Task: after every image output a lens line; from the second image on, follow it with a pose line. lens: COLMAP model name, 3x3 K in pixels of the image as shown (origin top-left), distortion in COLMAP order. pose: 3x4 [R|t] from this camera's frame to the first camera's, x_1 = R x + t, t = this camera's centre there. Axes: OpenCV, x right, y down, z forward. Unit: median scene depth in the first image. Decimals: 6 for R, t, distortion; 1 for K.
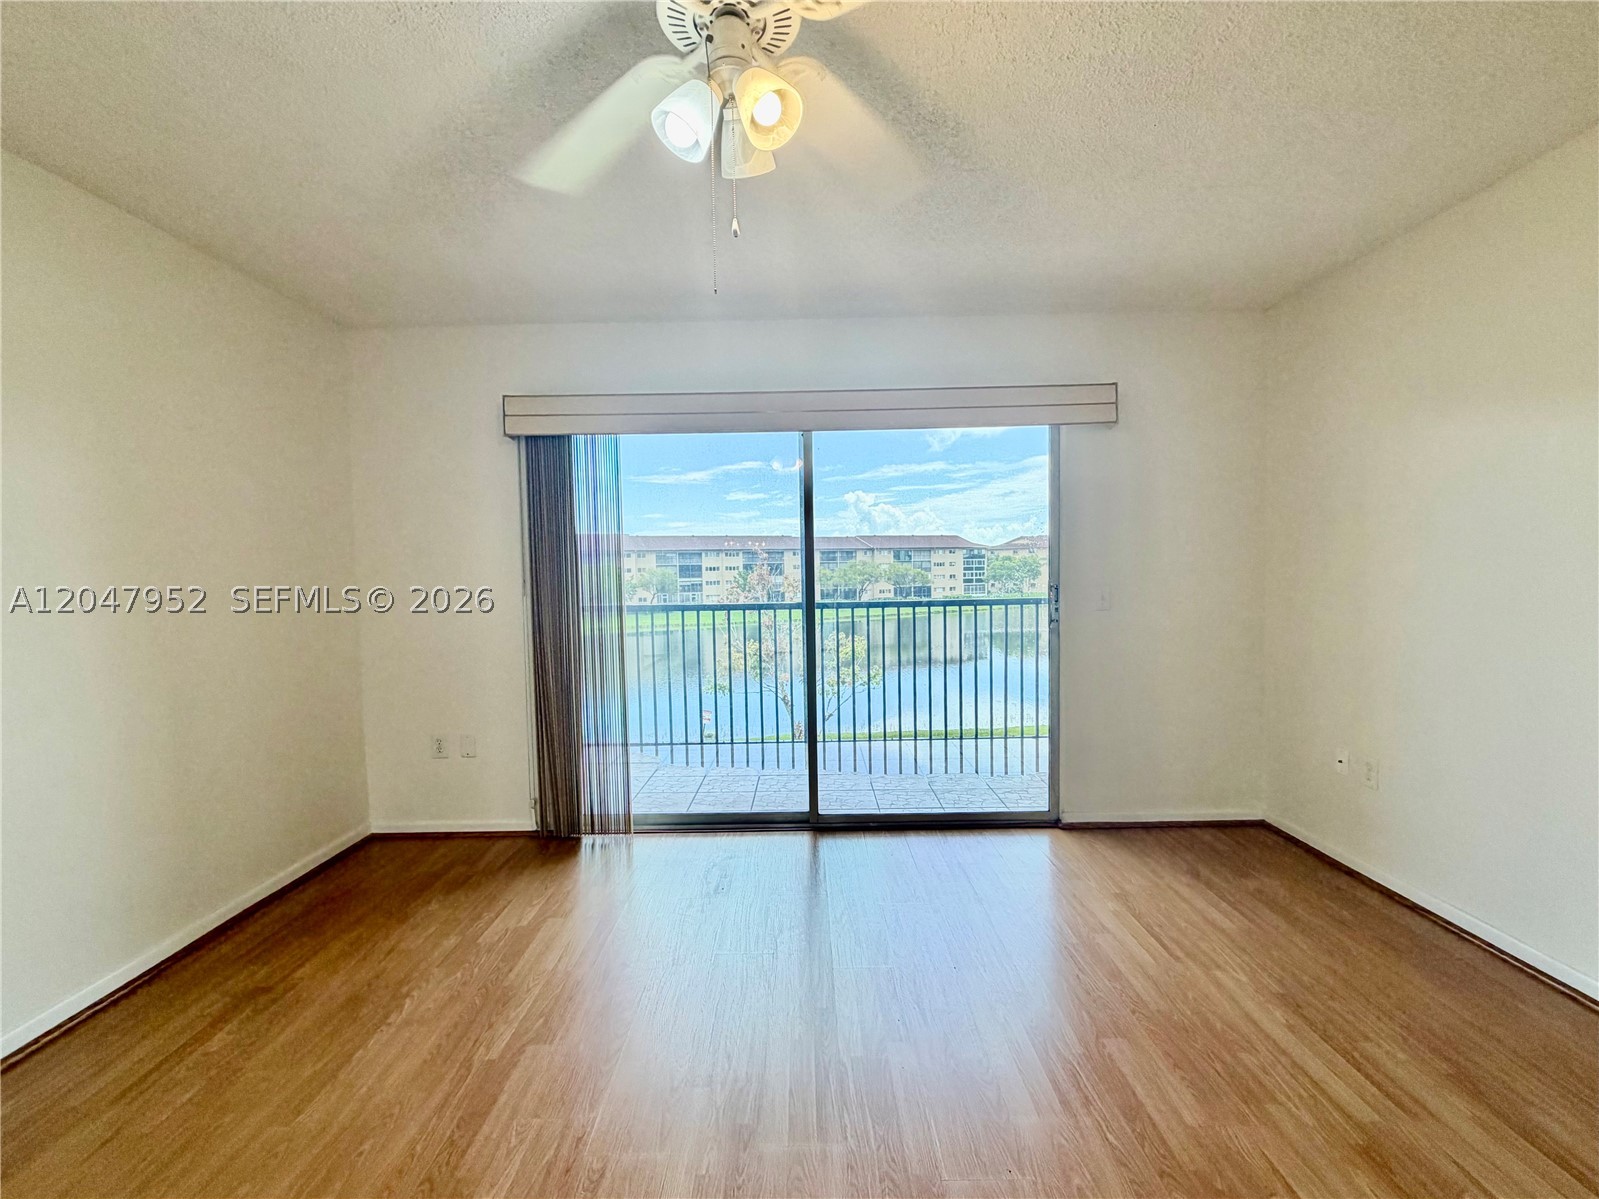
lens RADIAL K [[692.7, 0, 799.5], [0, 692.7, 599.5], [0, 0, 1]] dist [0.000100, 0.000042]
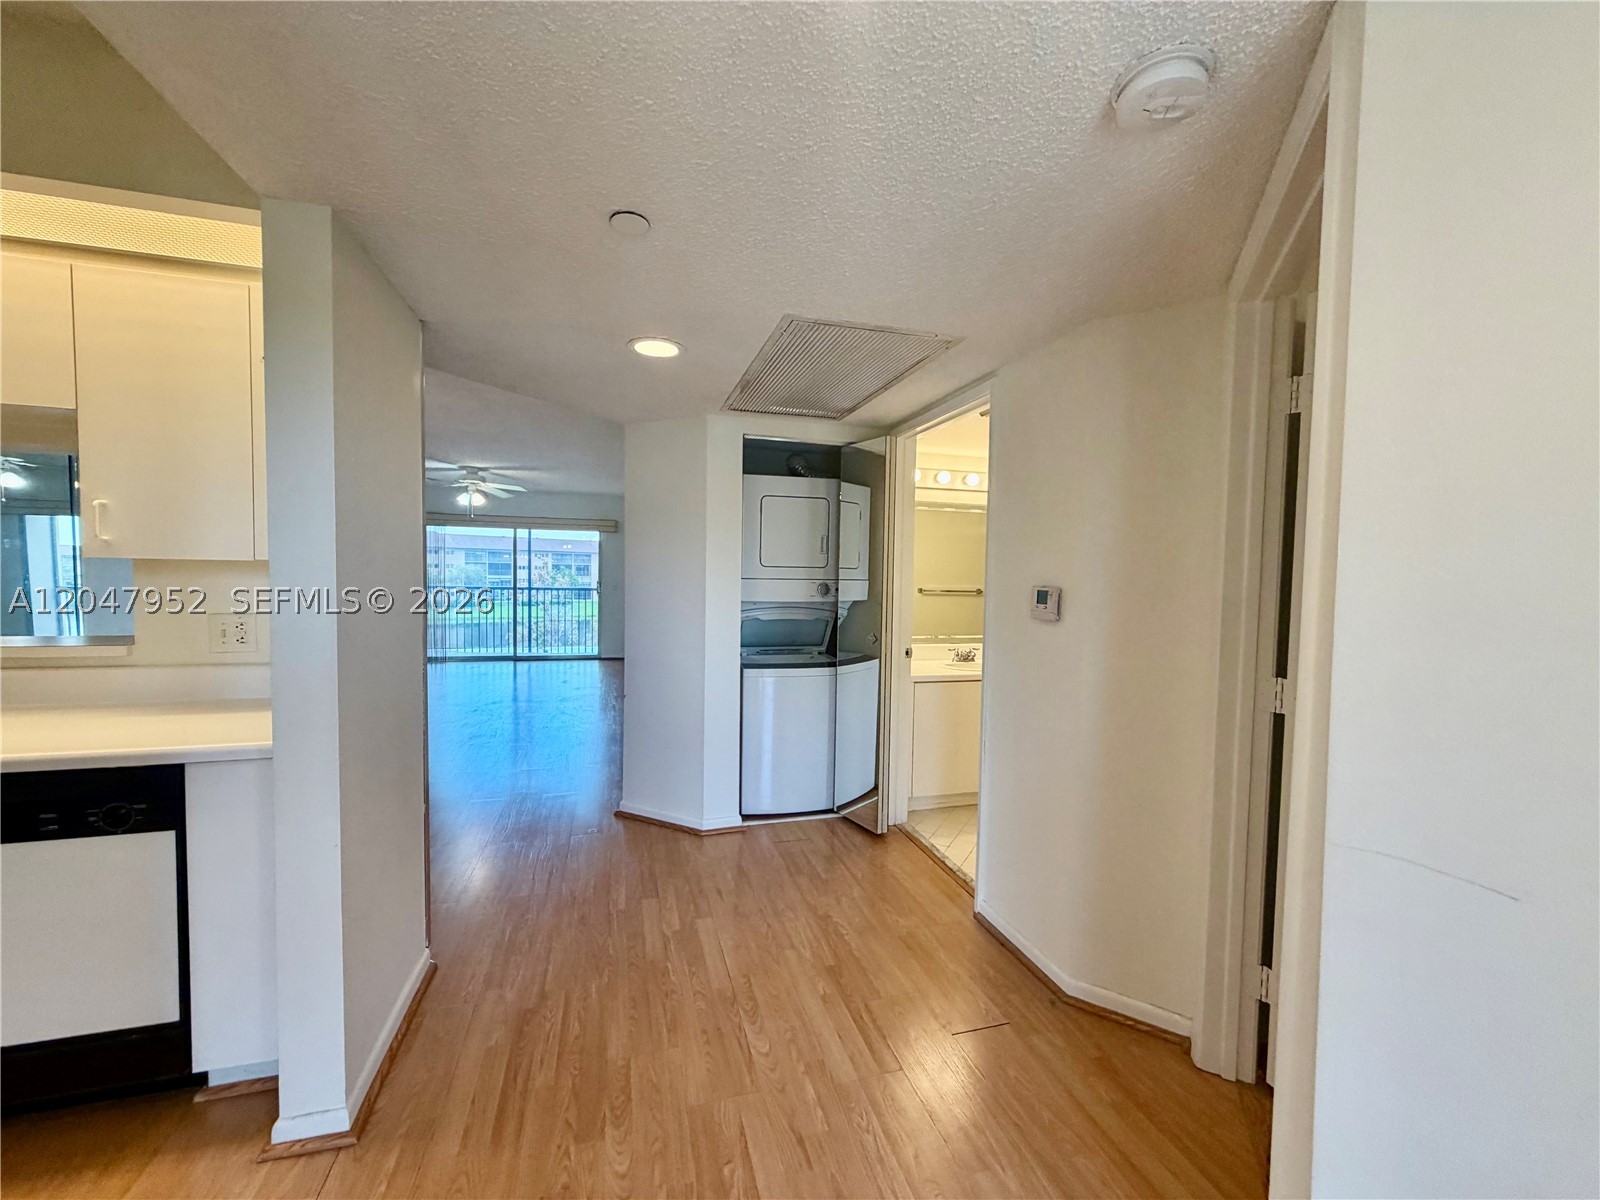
lens RADIAL K [[636.5, 0, 800.0], [0, 636.5, 600.0], [0, 0, 1]] dist [0.001866, 0.000213]
pose [[0.960492, 0.027192, 0.276974, 0.455112], [-0.026057, 0.999630, -0.007777, 0.064792], [-0.277083, 0.000253, 0.960846, -2.060517]]
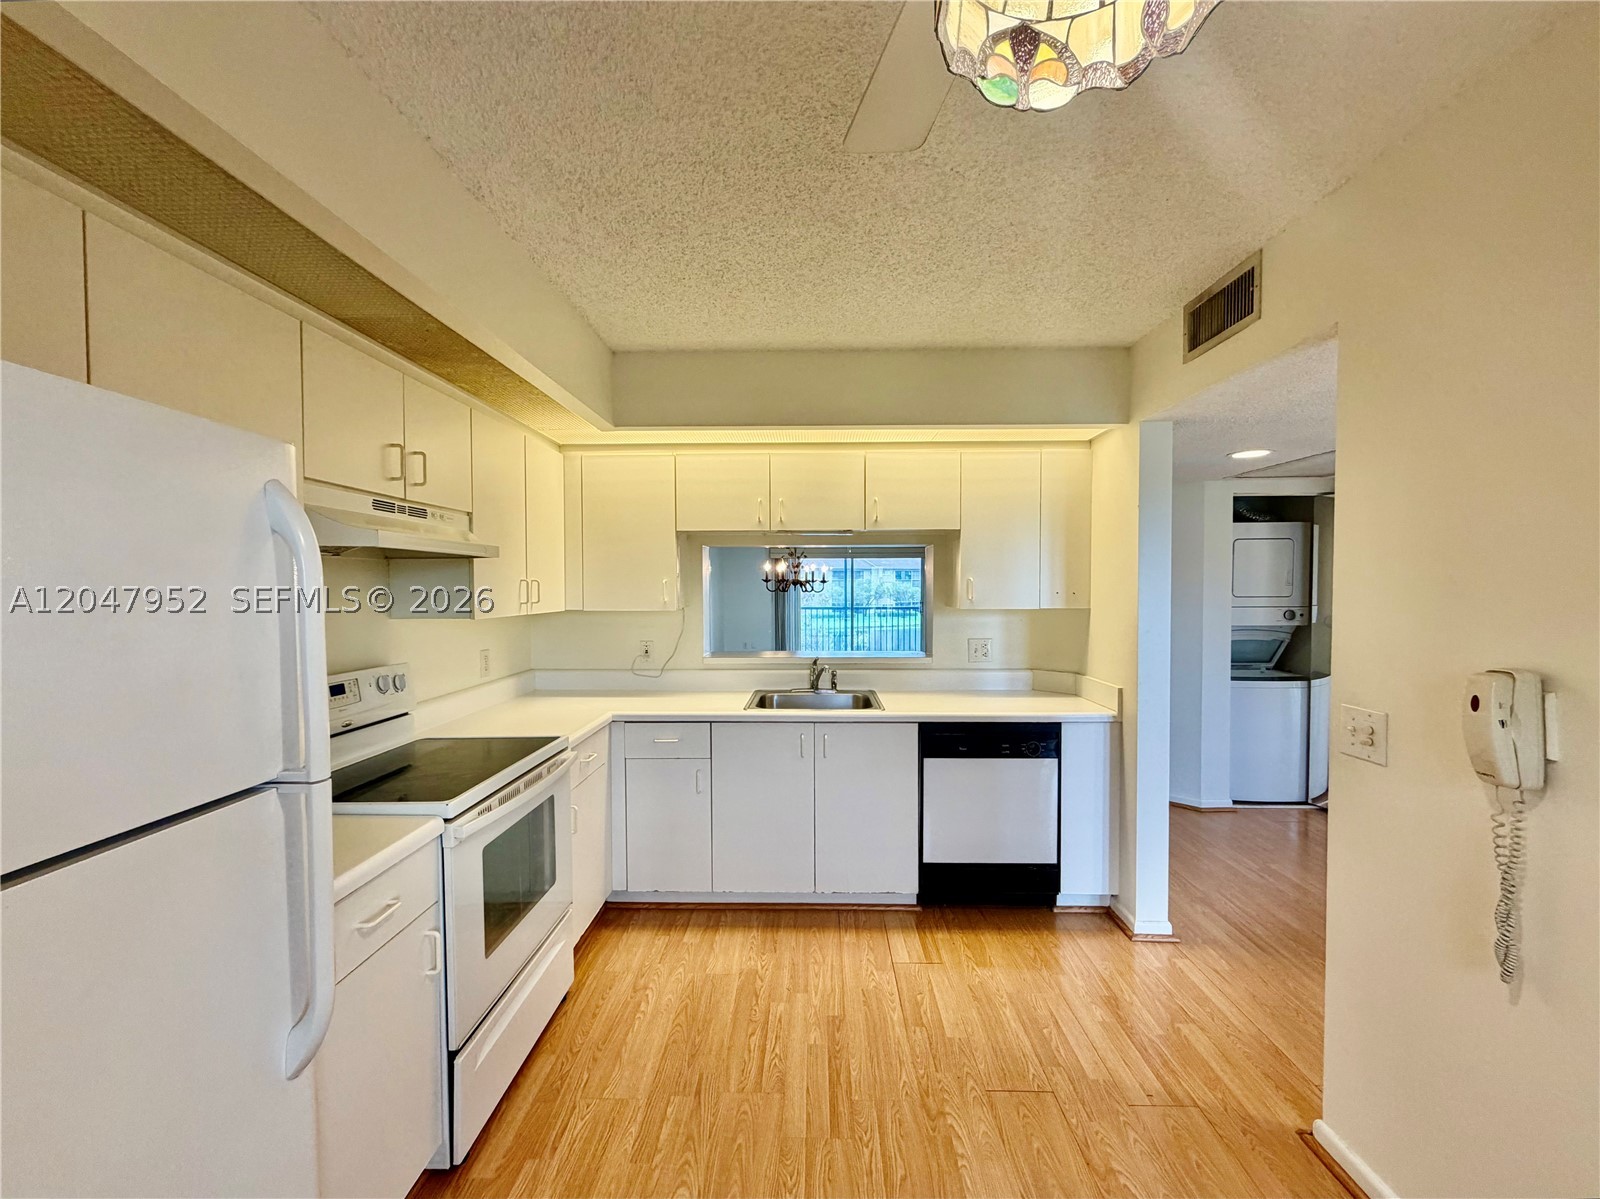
lens RADIAL K [[657.0, 0, 800.0], [0, 657.0, 599.5], [0, 0, 1]] dist [-0.002703, -0.000193]
pose [[0.999652, 0.018029, -0.019252, -0.184876], [-0.018451, 0.999589, -0.021962, 0.053402], [0.018848, 0.022310, 0.999573, -2.380744]]
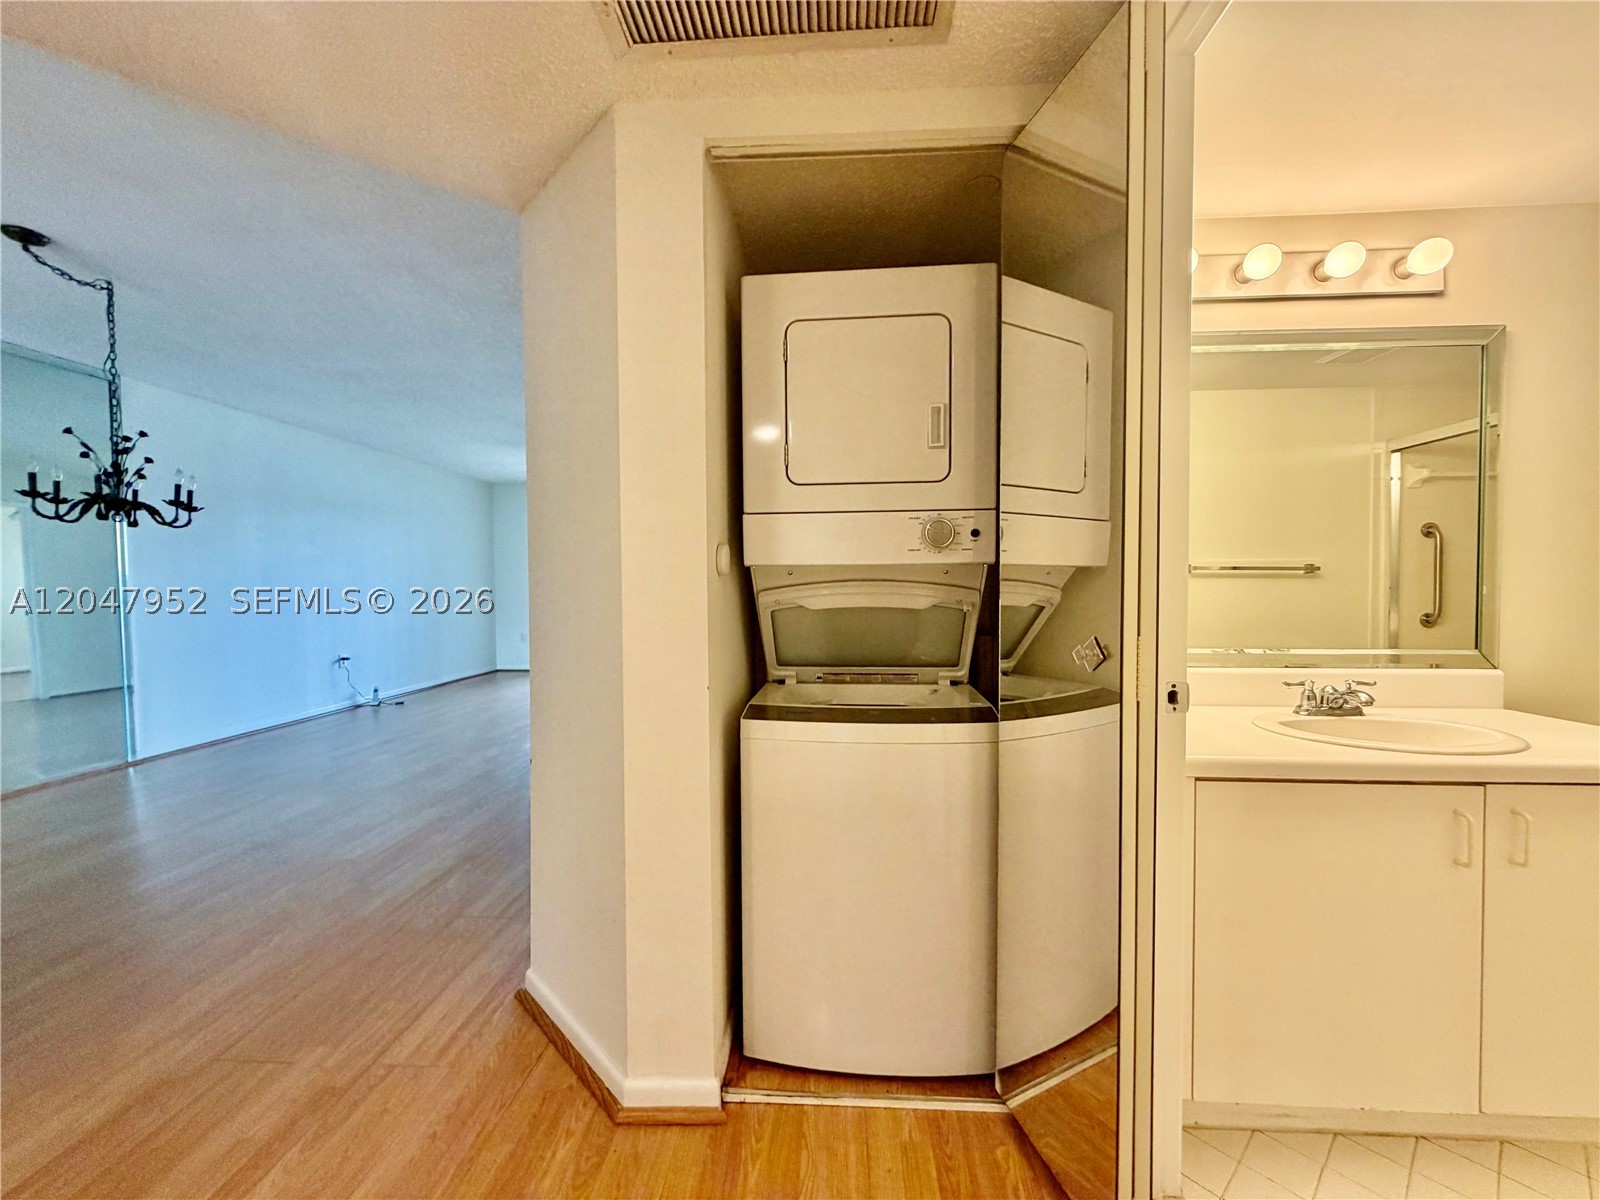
lens RADIAL K [[637.5, 0, 800.0], [0, 637.5, 600.0], [0, 0, 1]] dist [-0.000153, 0.000453]
pose [[0.998031, 0.019873, -0.059486, 0.728491], [-0.020903, 0.999641, -0.016746, 0.095056], [0.059132, 0.017957, 0.998089, -1.471236]]
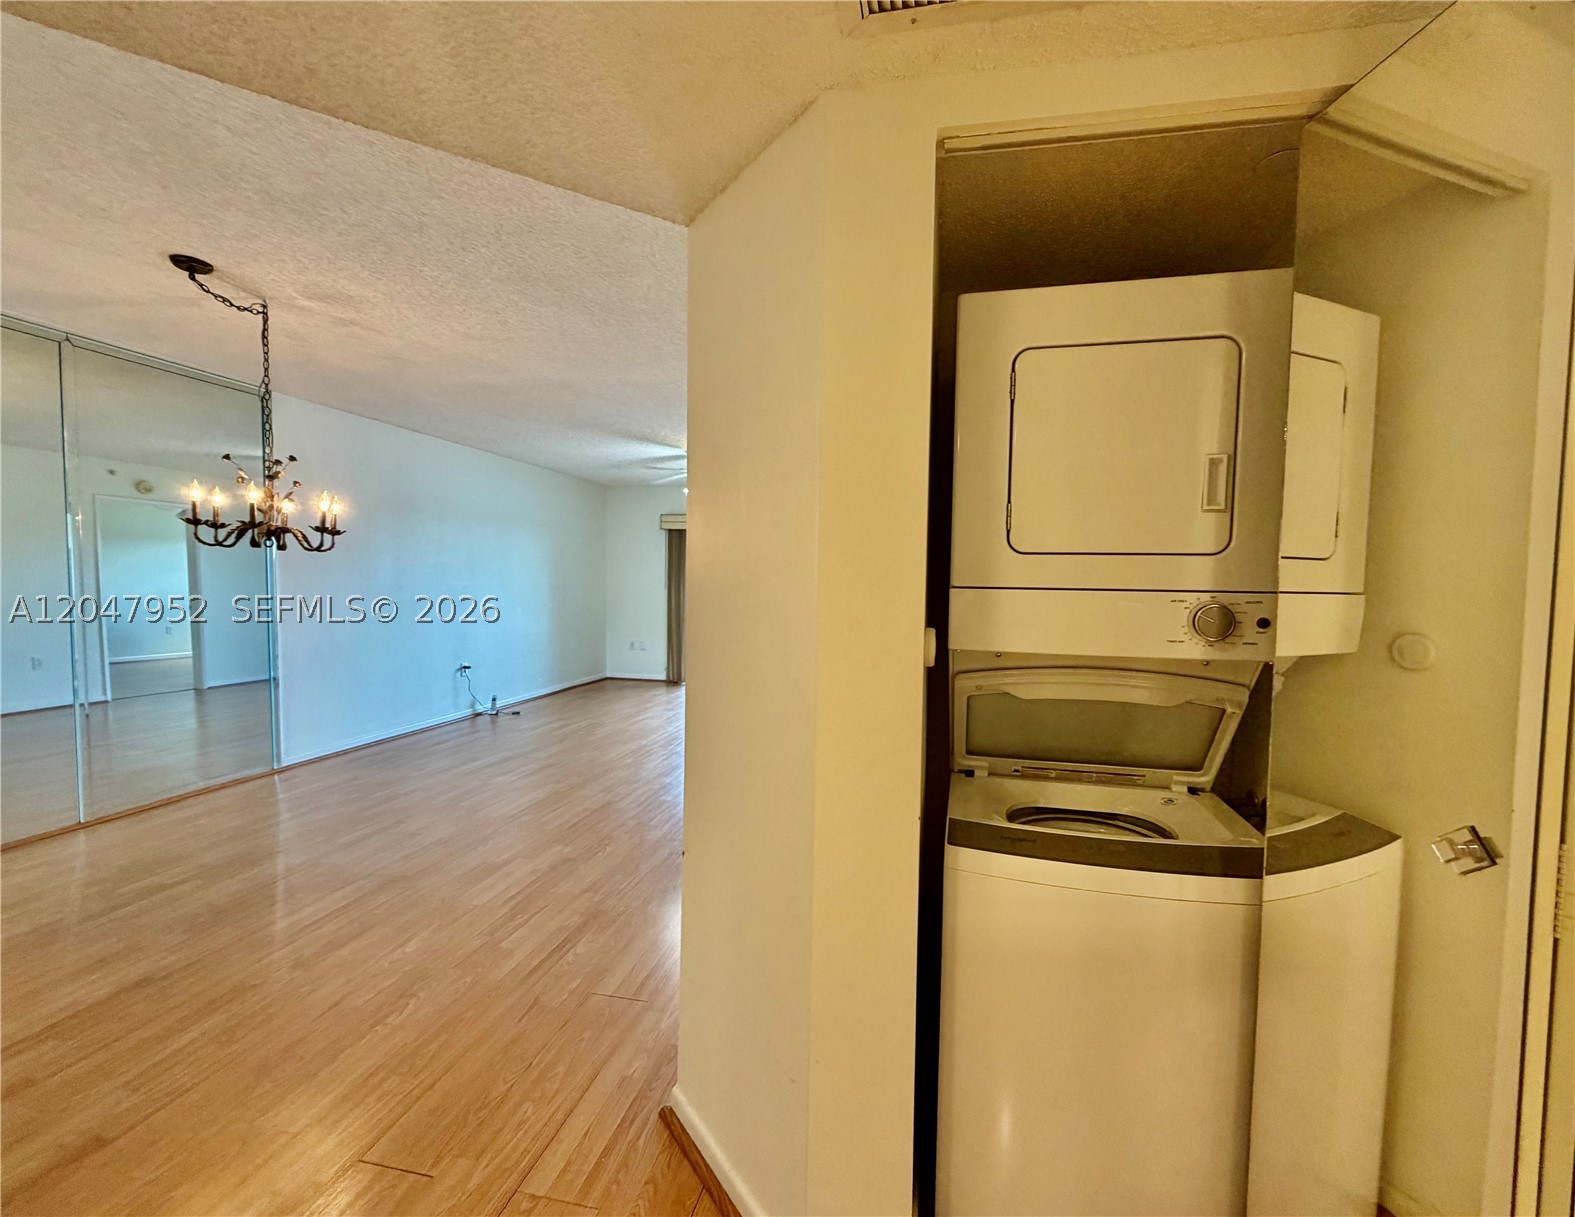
lens RADIAL K [[671.0, 0, 813.9], [0, 671.0, 609.0], [0, 0, 1]] dist [0.000472, -0.000499]
pose [[0.980440, 0.049037, -0.190613, 0.653205], [-0.049280, 0.998779, 0.003470, 0.039117], [0.190551, 0.005991, 0.981659, -1.416162]]
